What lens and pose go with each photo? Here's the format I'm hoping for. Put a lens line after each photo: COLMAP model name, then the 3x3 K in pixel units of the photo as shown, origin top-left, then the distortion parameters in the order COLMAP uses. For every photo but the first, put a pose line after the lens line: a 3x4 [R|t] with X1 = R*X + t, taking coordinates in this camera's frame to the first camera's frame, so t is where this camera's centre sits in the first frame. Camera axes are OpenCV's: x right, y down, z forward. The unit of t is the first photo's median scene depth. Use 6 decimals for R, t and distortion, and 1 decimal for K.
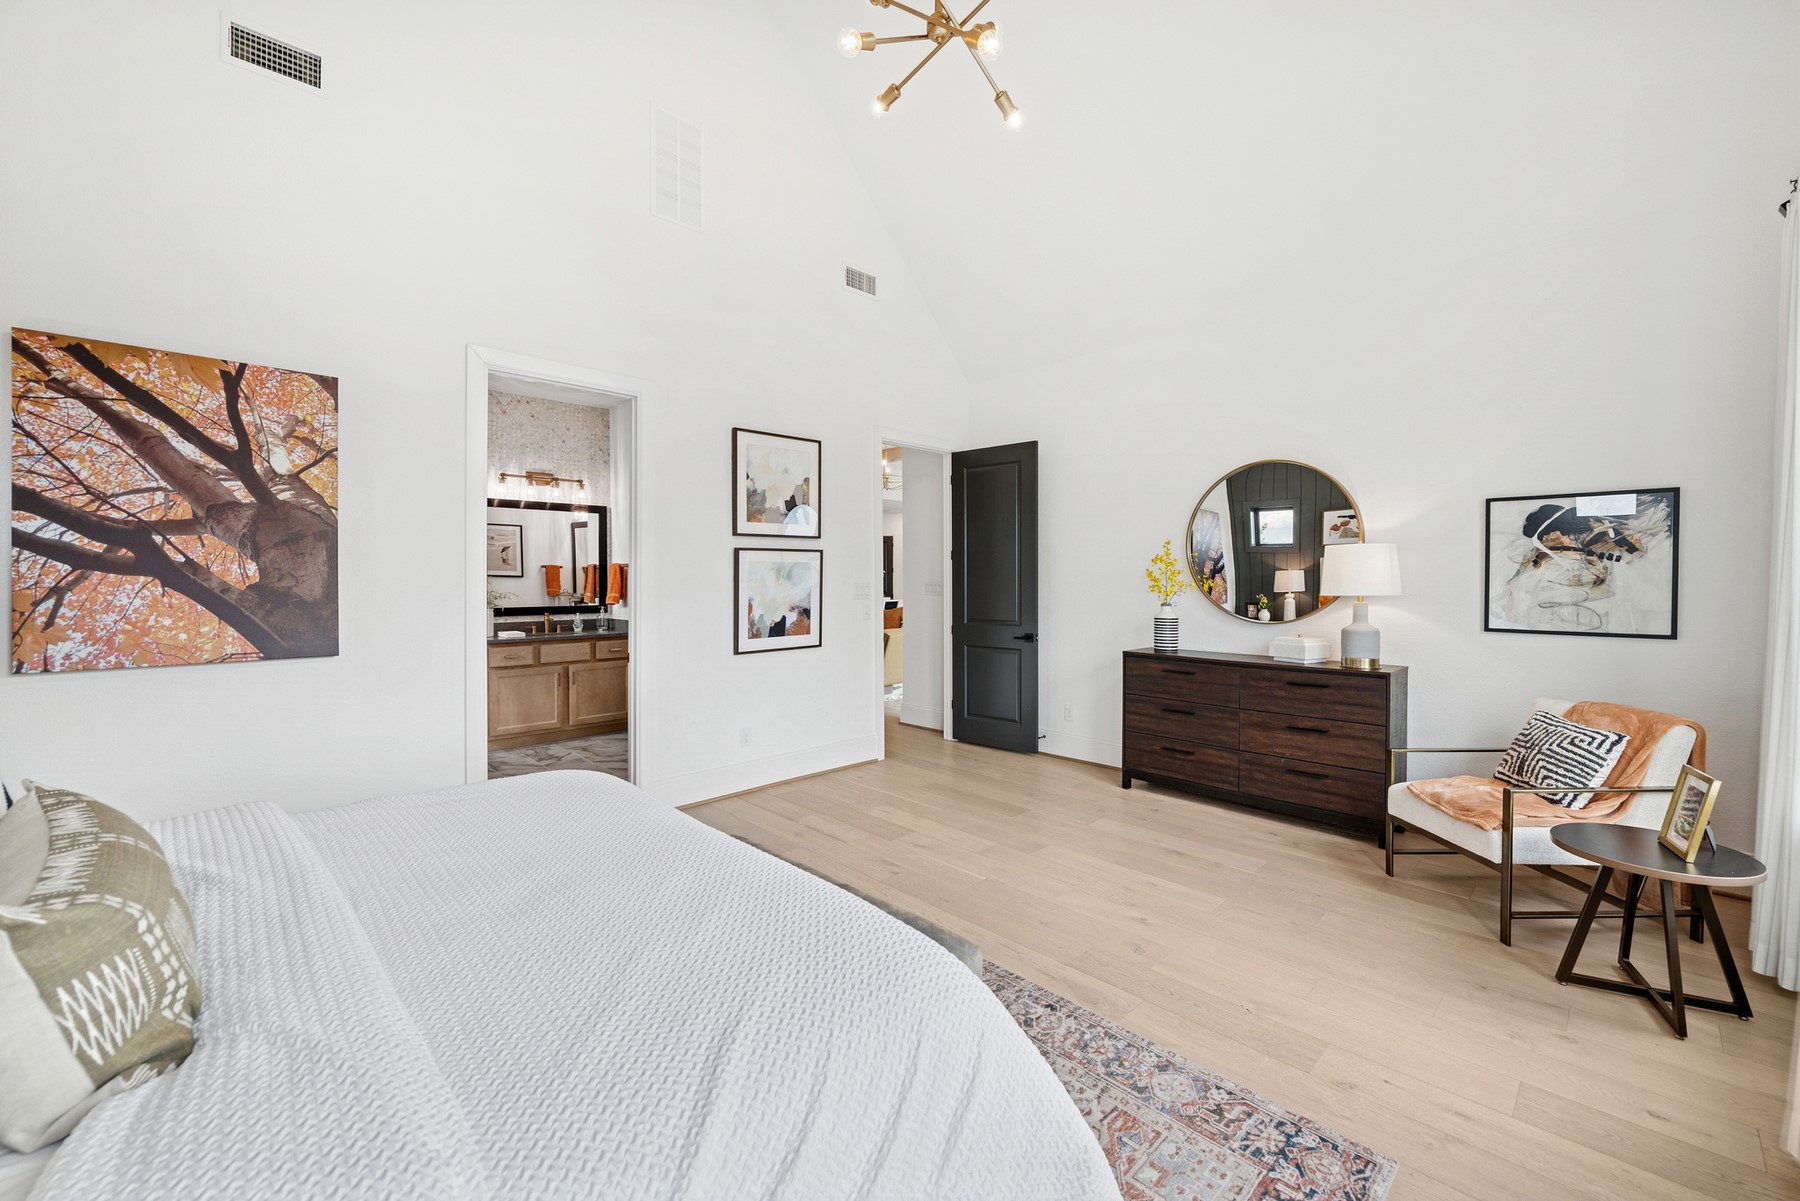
lens RADIAL K [[709.4, 0, 892.7], [0, 709.4, 587.5], [0, 0, 1]] dist [-0.001066, 0.002018]
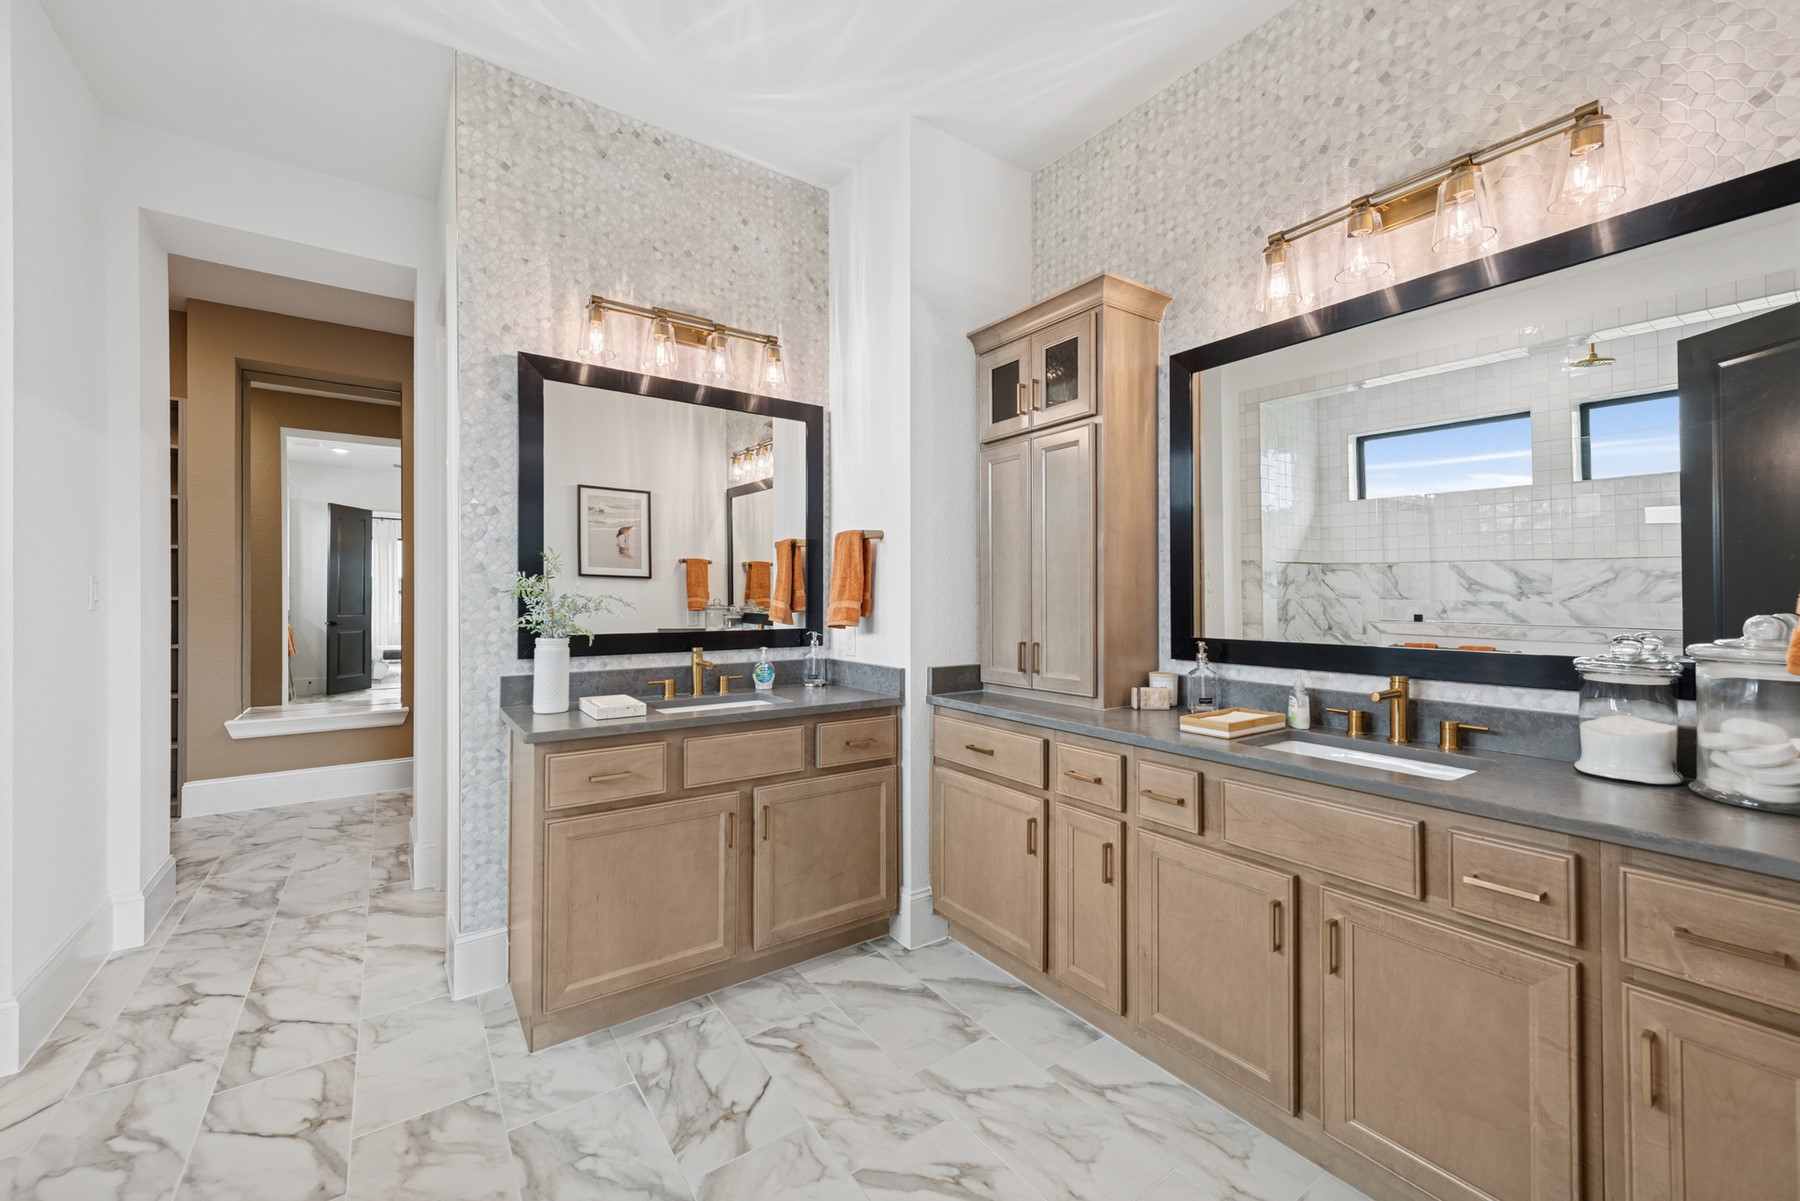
lens RADIAL K [[709.4, 0, 895.7], [0, 709.4, 595.5], [0, 0, 1]] dist [-0.001066, 0.002018]
pose [[0.987832, -0.000087, -0.155525, -0.312563], [-0.002383, 0.999874, -0.015692, 0.012155], [0.155506, 0.015872, 0.987707, 0.615935]]
